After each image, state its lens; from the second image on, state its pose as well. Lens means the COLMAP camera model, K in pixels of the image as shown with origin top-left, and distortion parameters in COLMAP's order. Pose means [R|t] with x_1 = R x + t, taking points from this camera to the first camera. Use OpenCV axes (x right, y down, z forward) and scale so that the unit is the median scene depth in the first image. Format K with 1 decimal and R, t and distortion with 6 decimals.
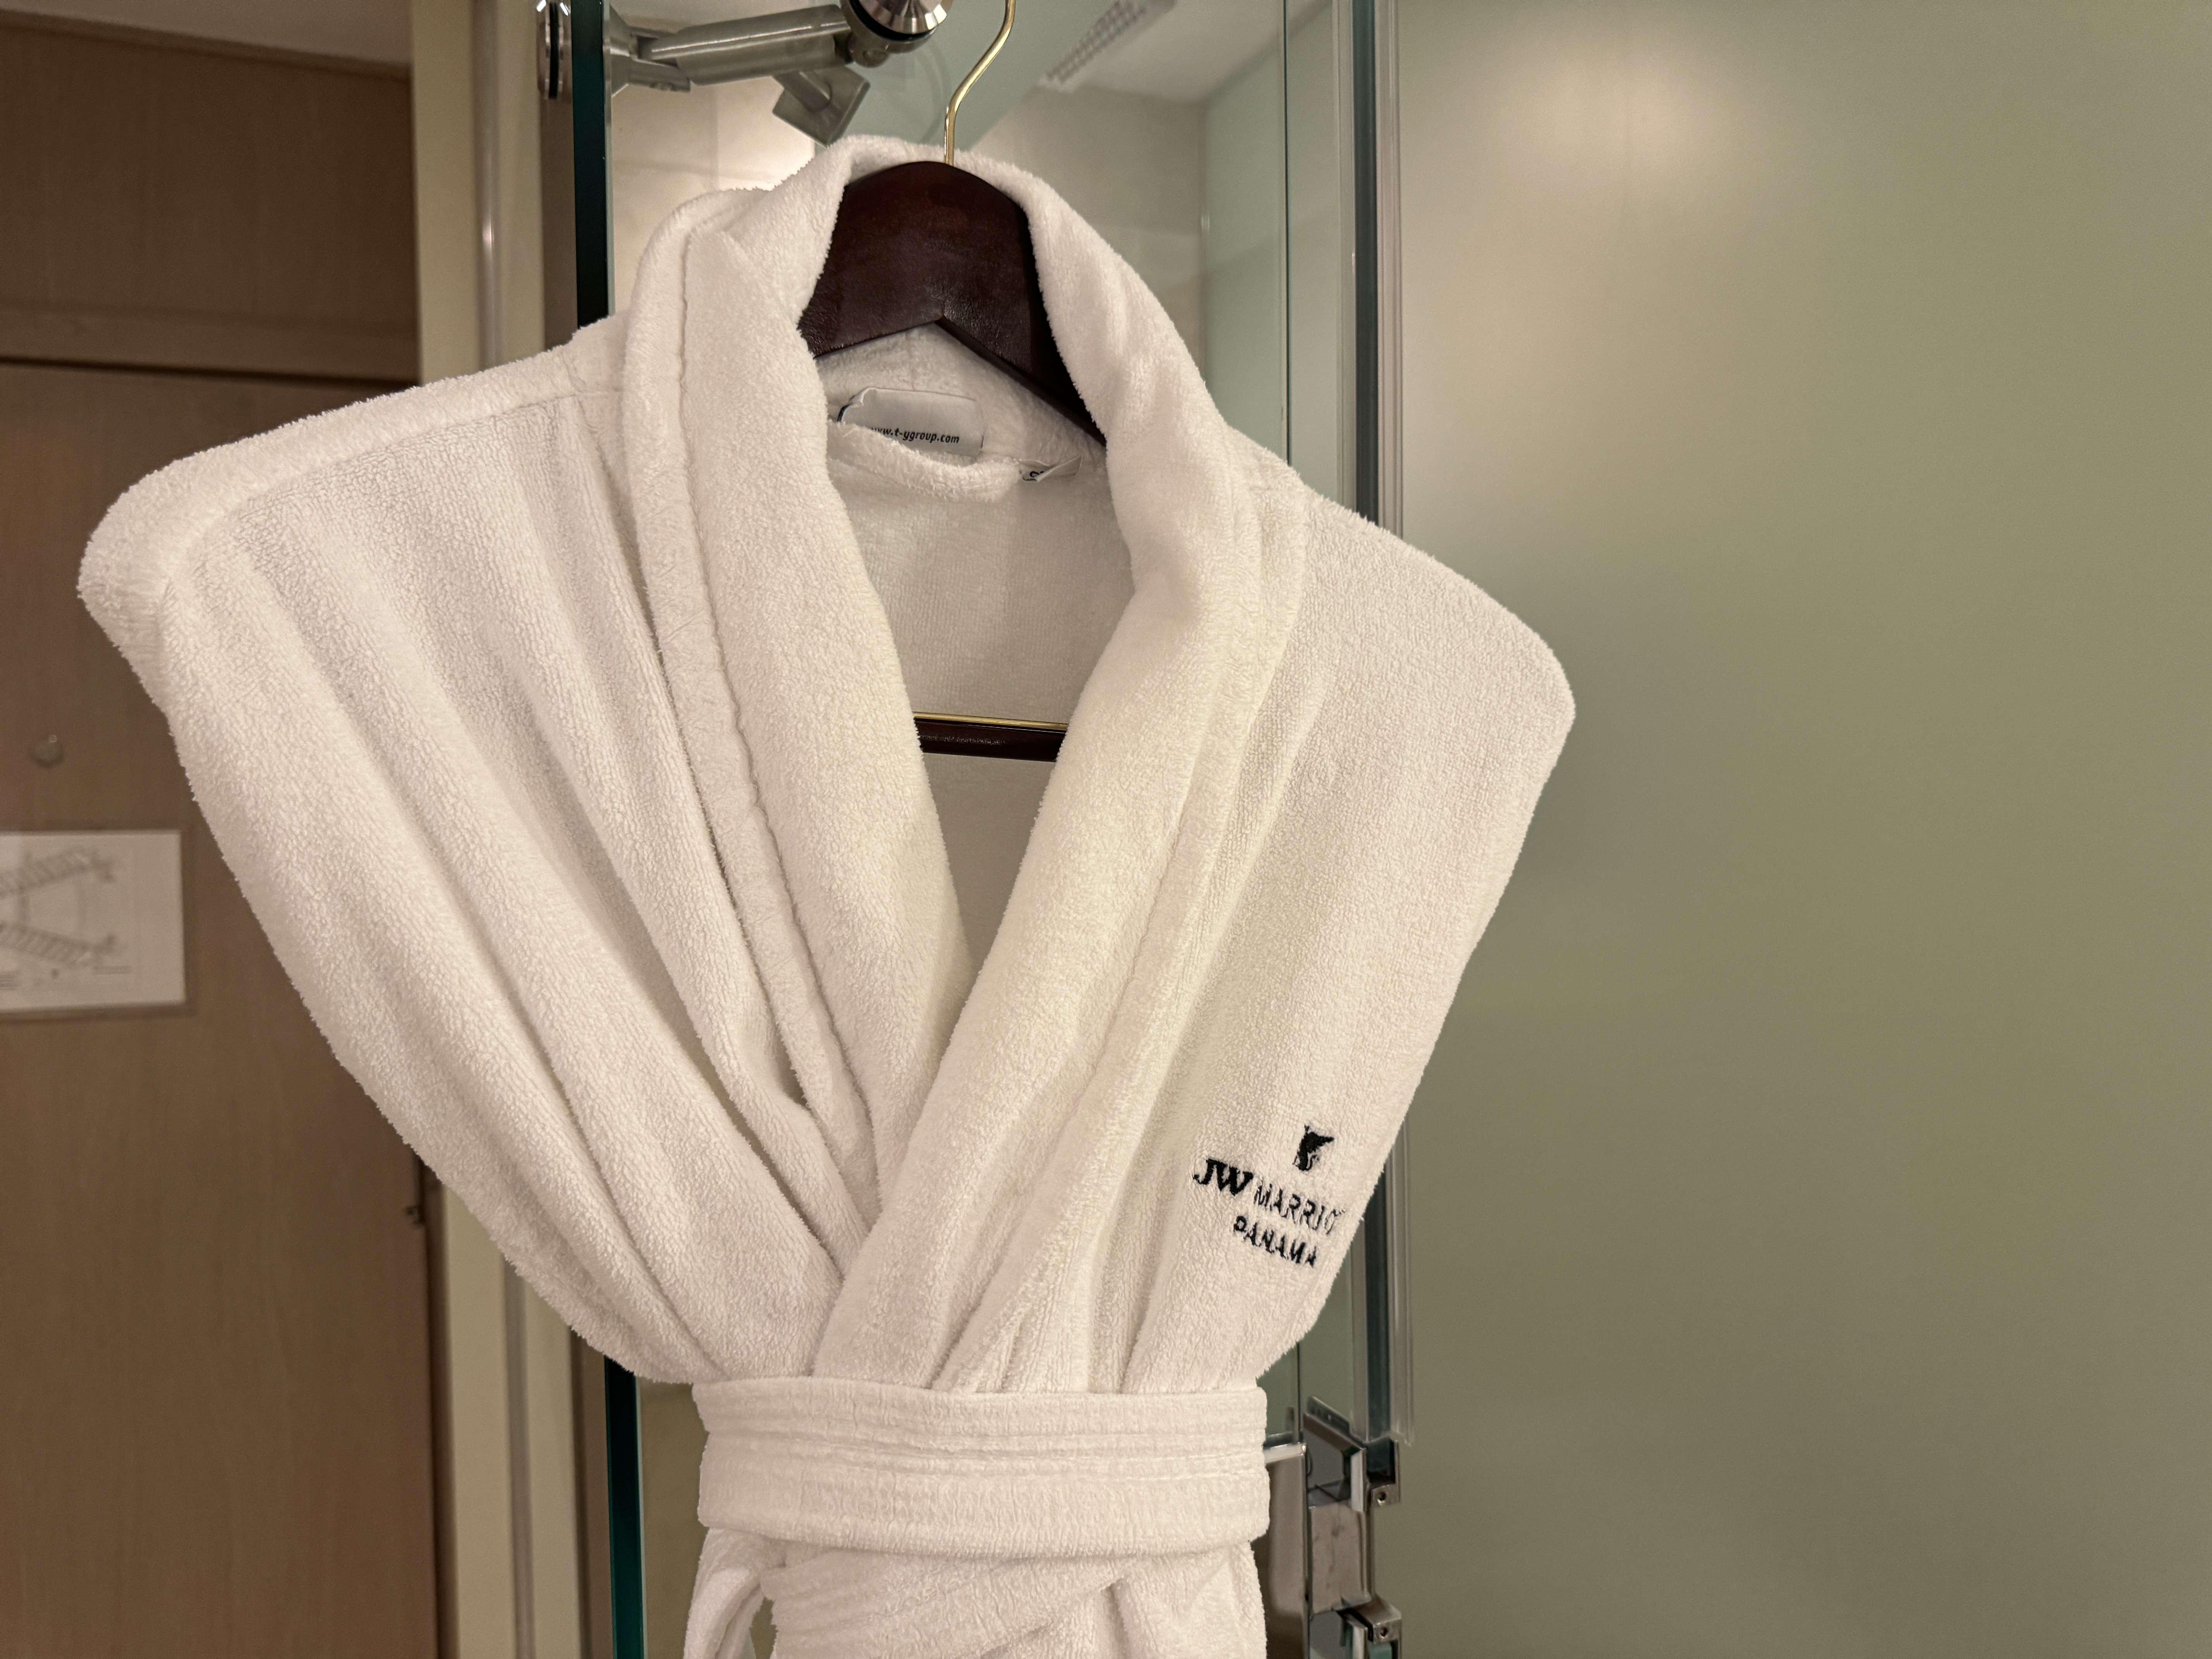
lens RADIAL K [[1572.7, 0, 1099.8], [0, 1572.7, 834.6], [0, 0, 1]] dist [0.082955, -0.004367]
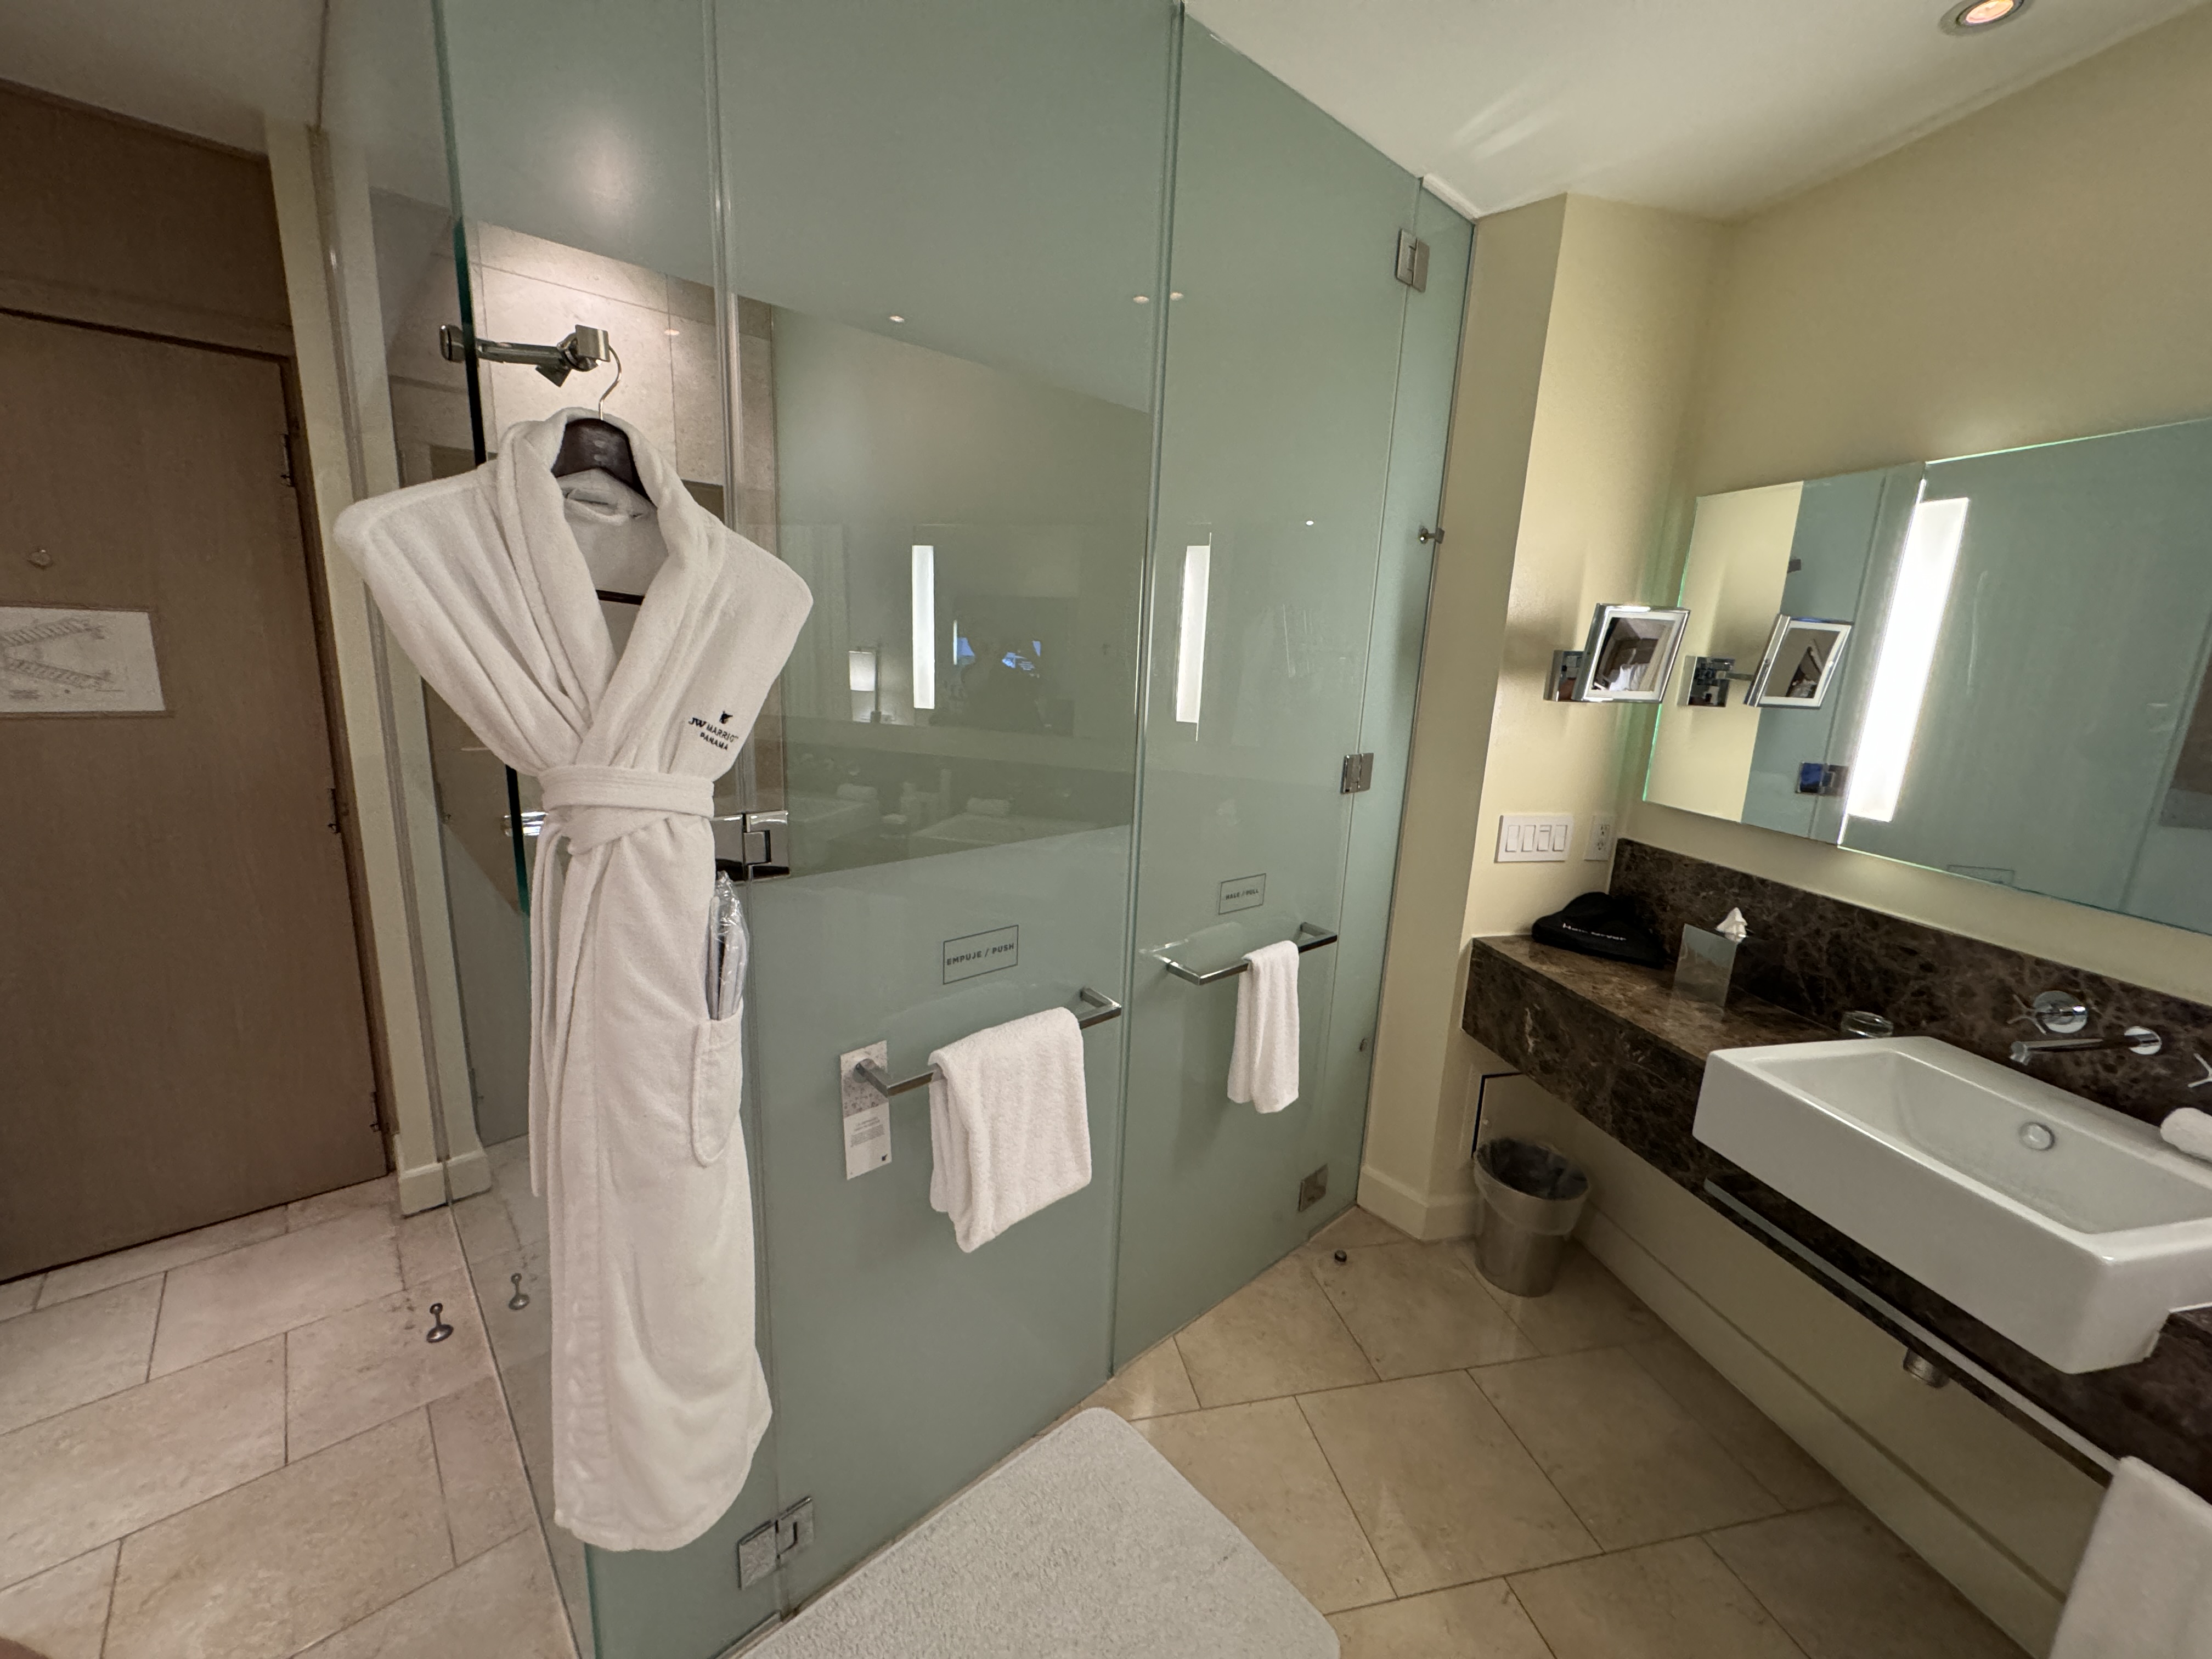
lens RADIAL K [[879.9, 0, 1110.1], [0, 879.9, 832.0], [0, 0, 1]] dist [-0.004744, 0.000554]
pose [[0.928793, -0.021914, 0.369949, 0.209700], [-0.048069, 0.982694, 0.178891, 0.051523], [-0.367467, -0.183936, 0.911666, -1.302616]]
